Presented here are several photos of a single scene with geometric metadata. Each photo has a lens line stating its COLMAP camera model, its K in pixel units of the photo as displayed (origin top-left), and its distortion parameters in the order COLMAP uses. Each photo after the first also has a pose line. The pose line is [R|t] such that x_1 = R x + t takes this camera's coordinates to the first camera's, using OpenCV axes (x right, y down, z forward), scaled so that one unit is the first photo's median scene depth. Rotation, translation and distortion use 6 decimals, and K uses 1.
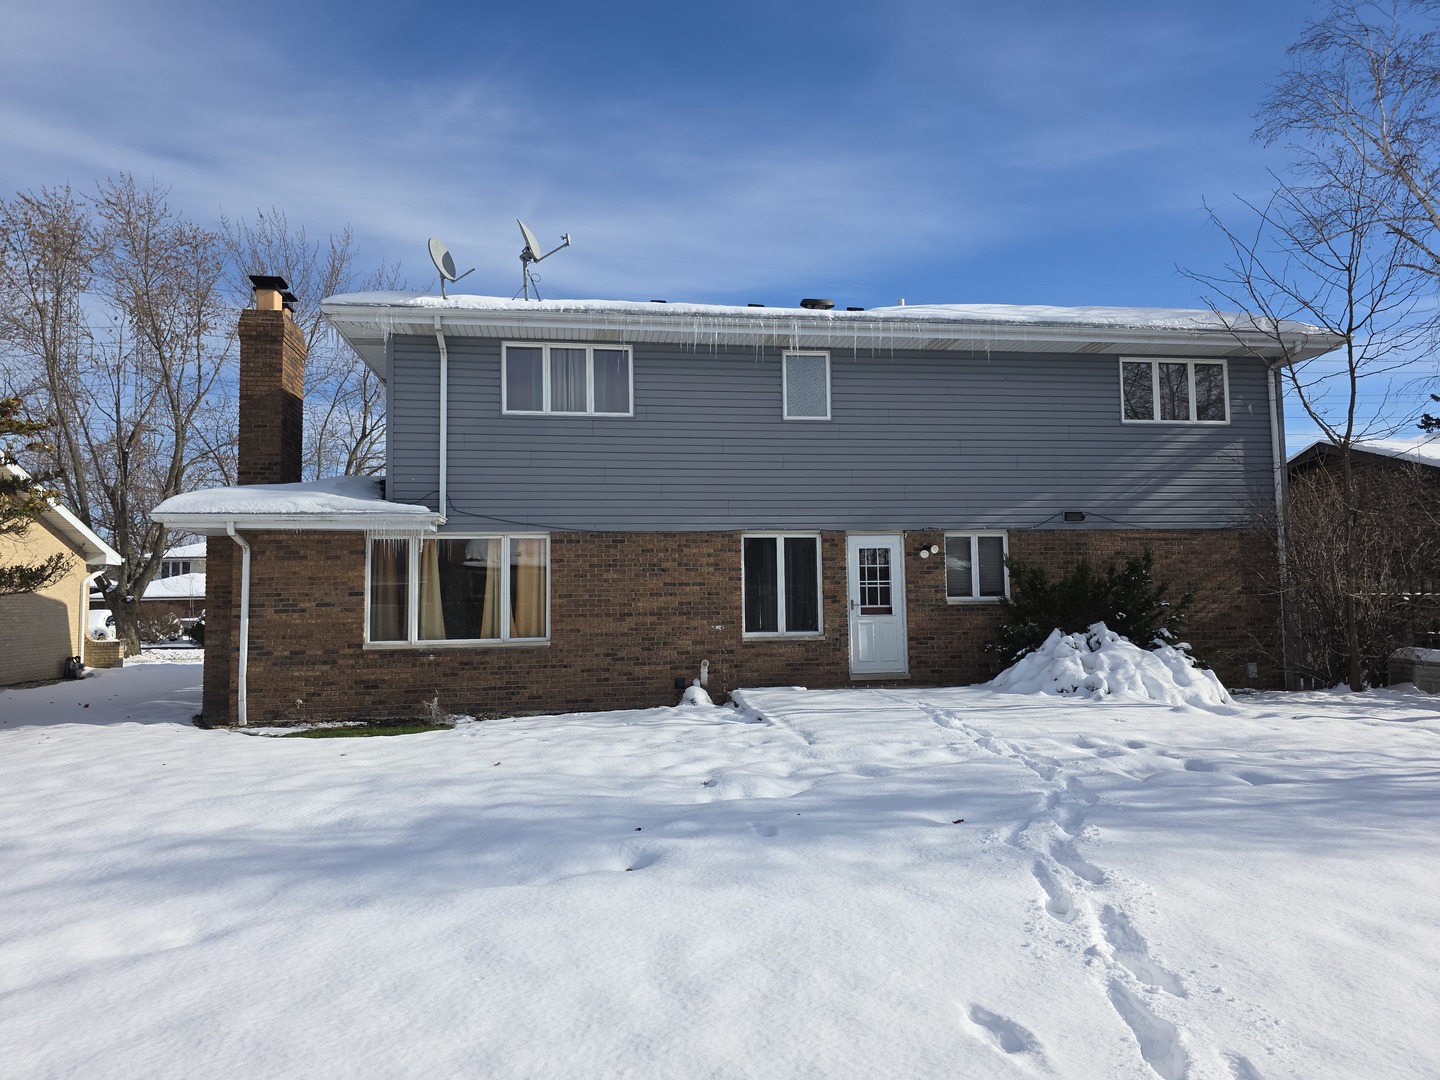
lens RADIAL K [[972.4, 0, 736.1], [0, 972.4, 540.8], [0, 0, 1]] dist [0.079222, -0.087090]
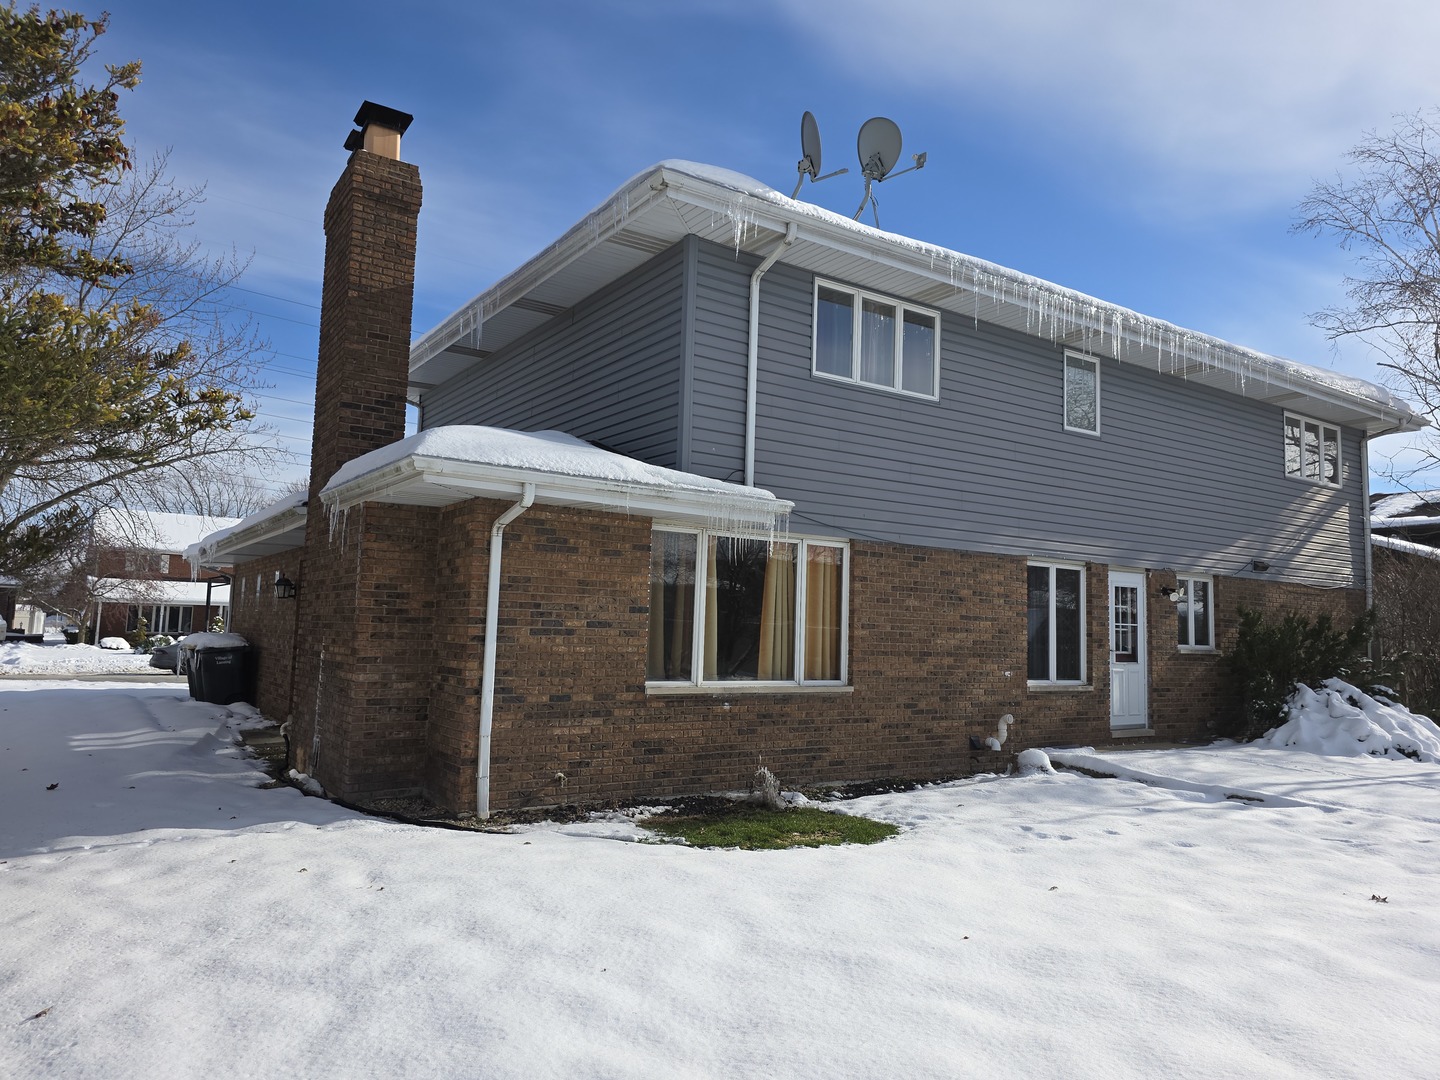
lens RADIAL K [[972.4, 0, 736.1], [0, 972.4, 540.8], [0, 0, 1]] dist [0.079222, -0.087090]
pose [[0.905069, 0.080590, 0.417559, -0.582477], [-0.069903, 0.996717, -0.040851, 0.028451], [-0.419480, 0.007785, 0.907731, 0.357914]]
